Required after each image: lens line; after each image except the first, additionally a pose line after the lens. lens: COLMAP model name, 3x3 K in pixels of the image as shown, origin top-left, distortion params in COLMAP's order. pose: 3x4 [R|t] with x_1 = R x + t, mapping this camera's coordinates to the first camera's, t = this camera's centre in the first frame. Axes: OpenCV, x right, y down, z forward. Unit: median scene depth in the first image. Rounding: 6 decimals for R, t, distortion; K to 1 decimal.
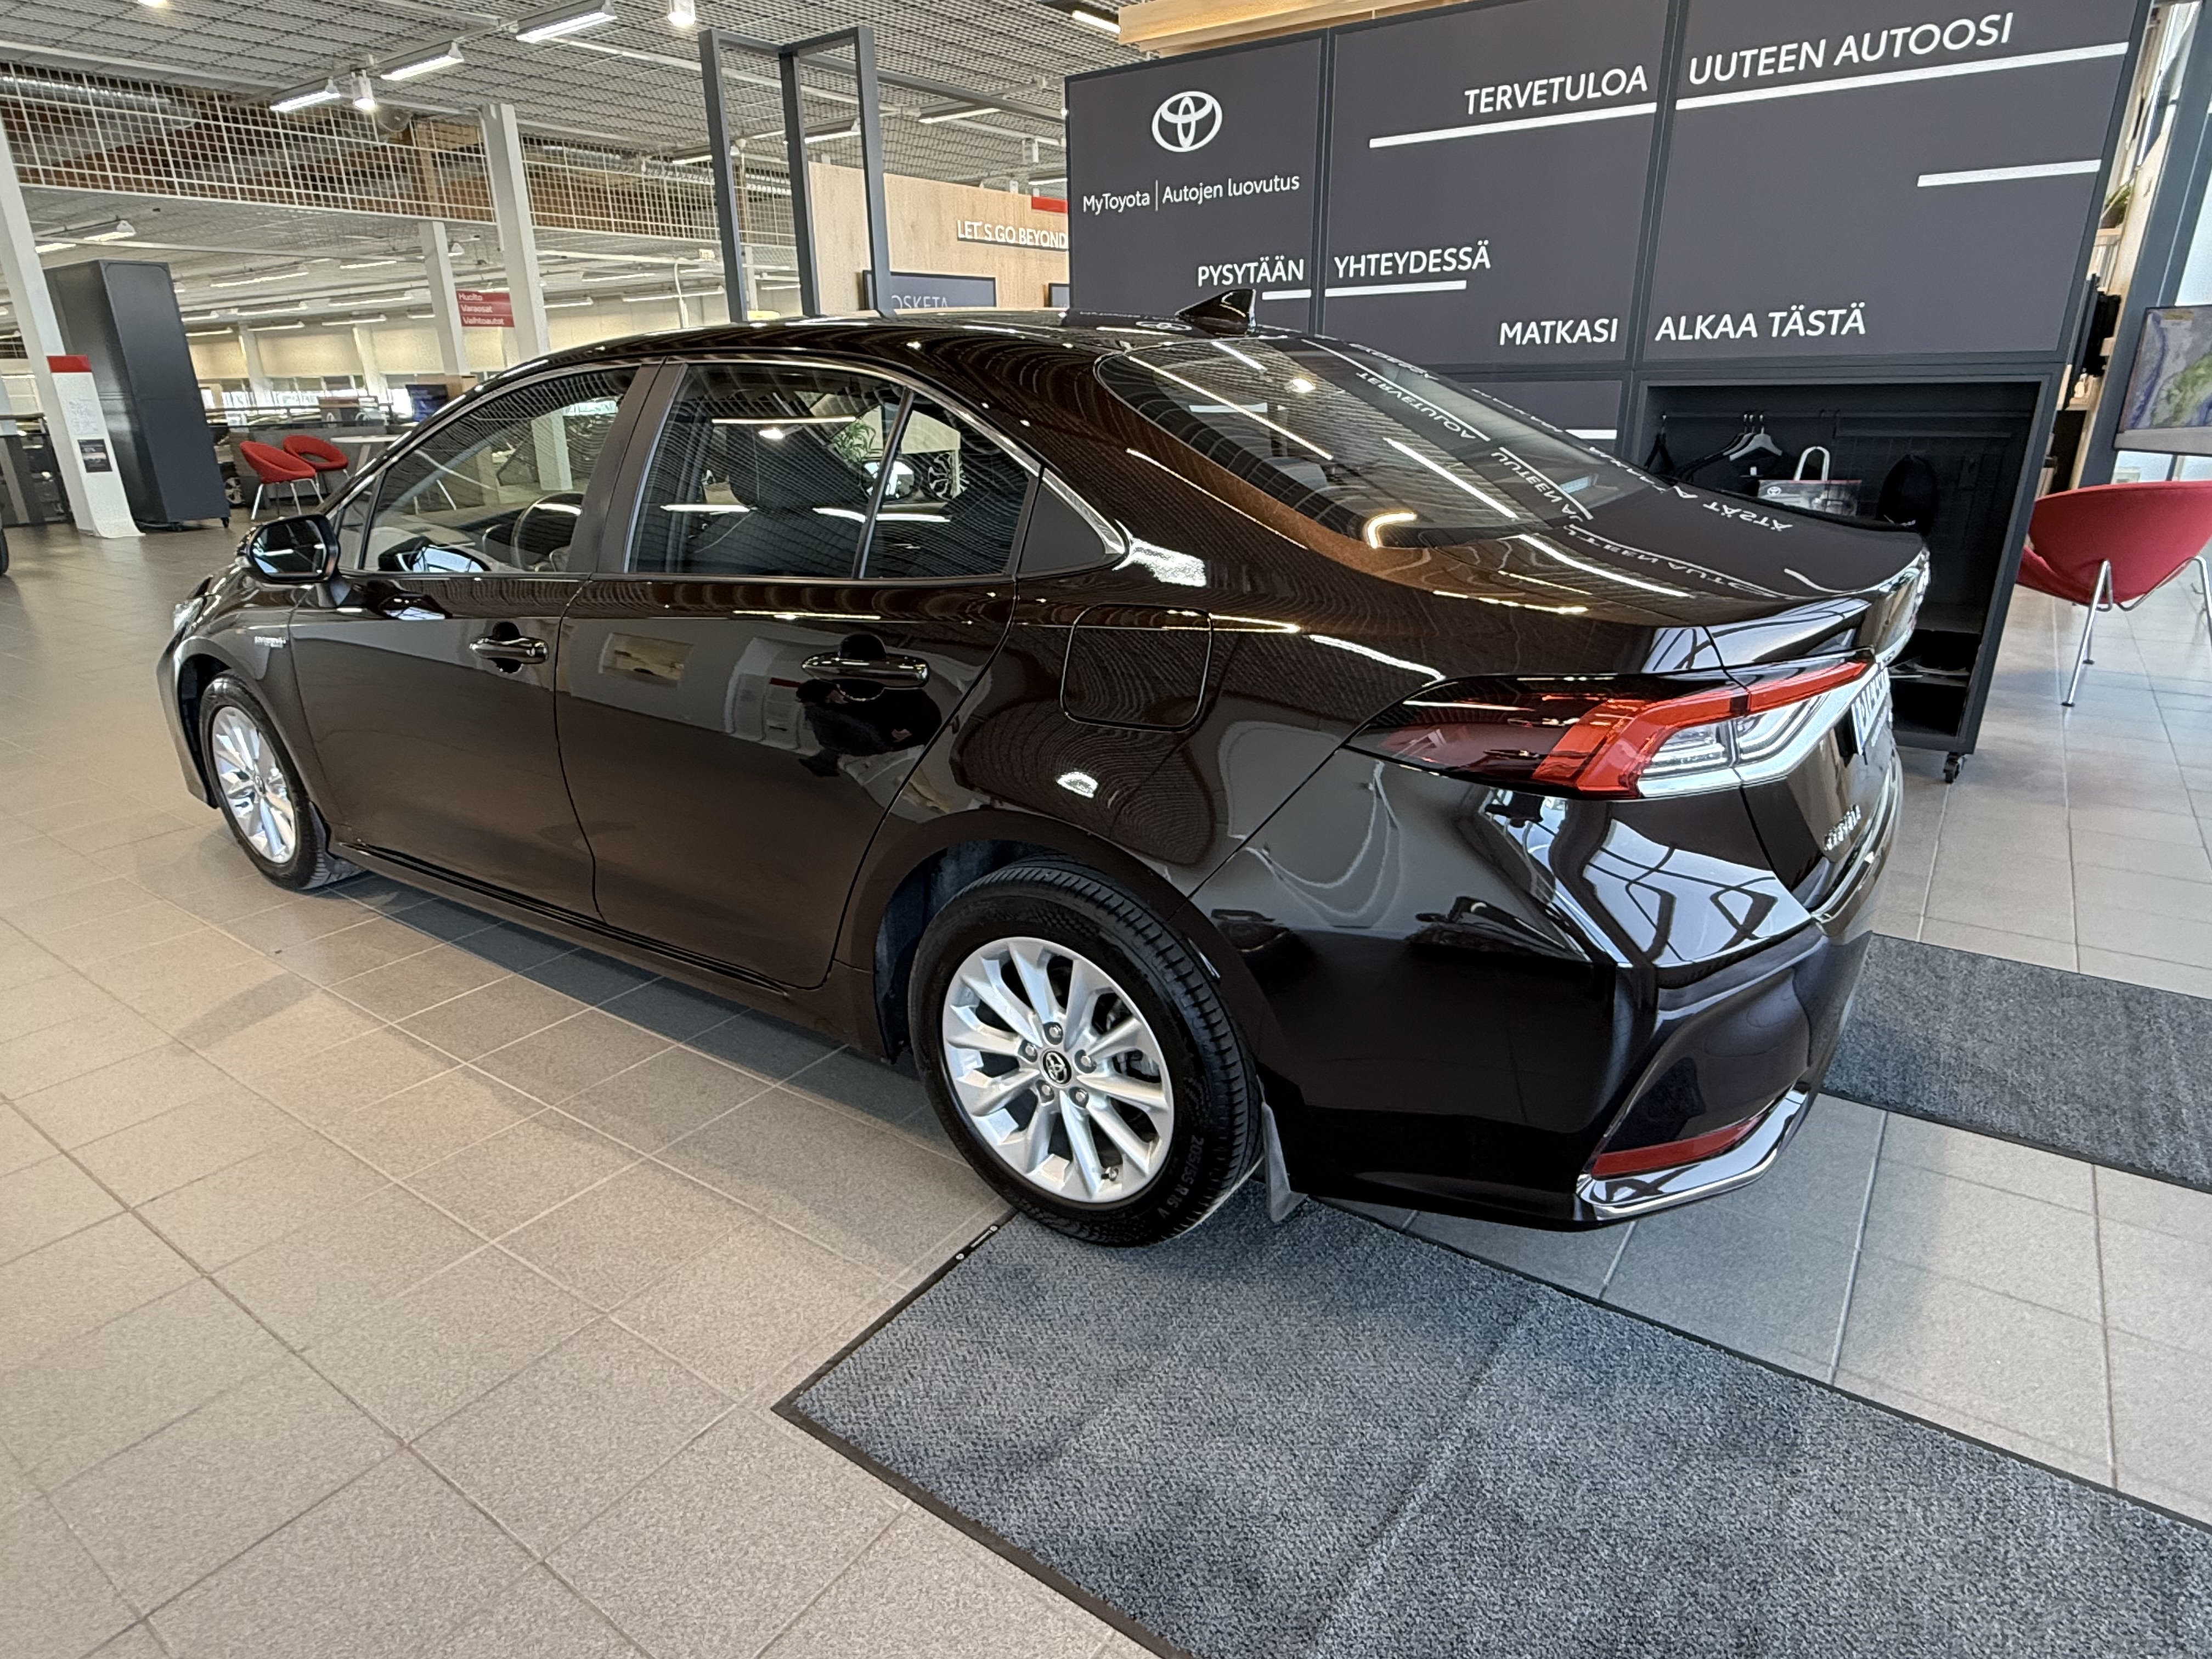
lens RADIAL K [[1259.5, 0, 1073.1], [0, 1259.5, 843.4], [0, 0, 1]] dist [0.005309, -0.002728]
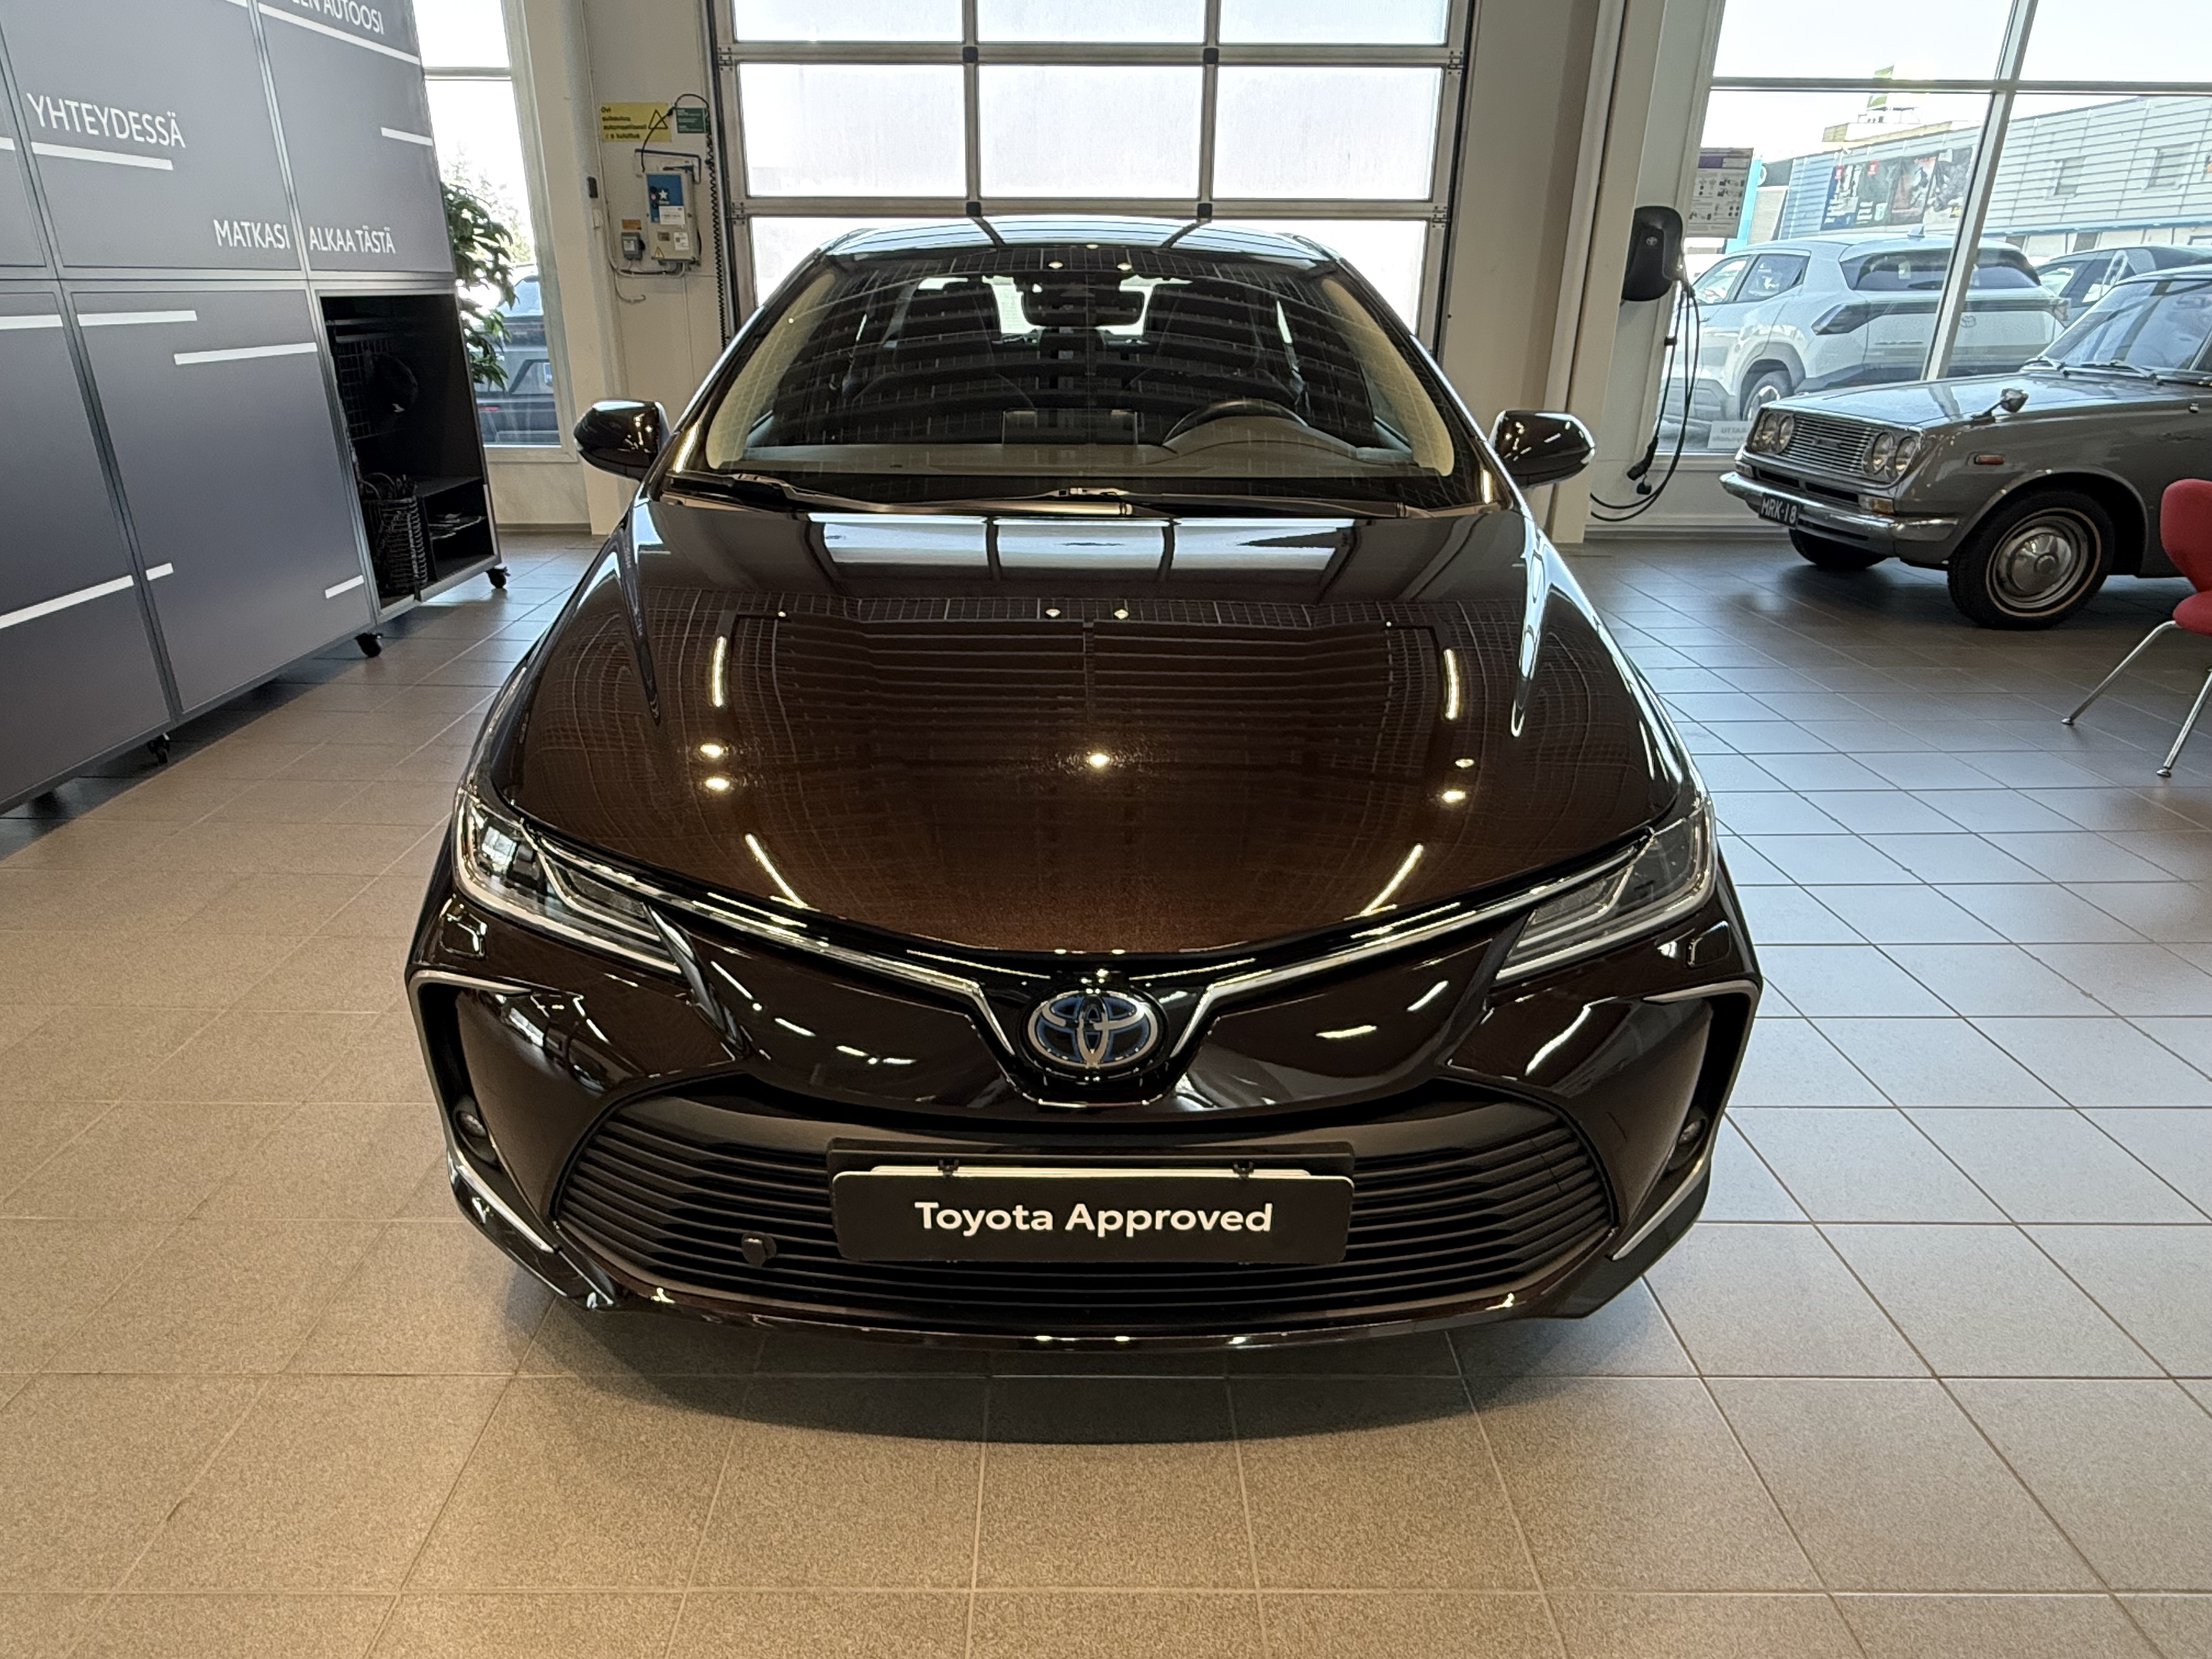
lens RADIAL K [[1316.8, 0, 1085.6], [0, 1316.8, 837.0], [0, 0, 1]] dist [0.001262, -0.000626]
pose [[-0.589598, -0.297350, 0.750971, -0.744498], [0.289537, 0.790167, 0.540190, -0.376128], [-0.754018, 0.535929, -0.379786, 1.066660]]
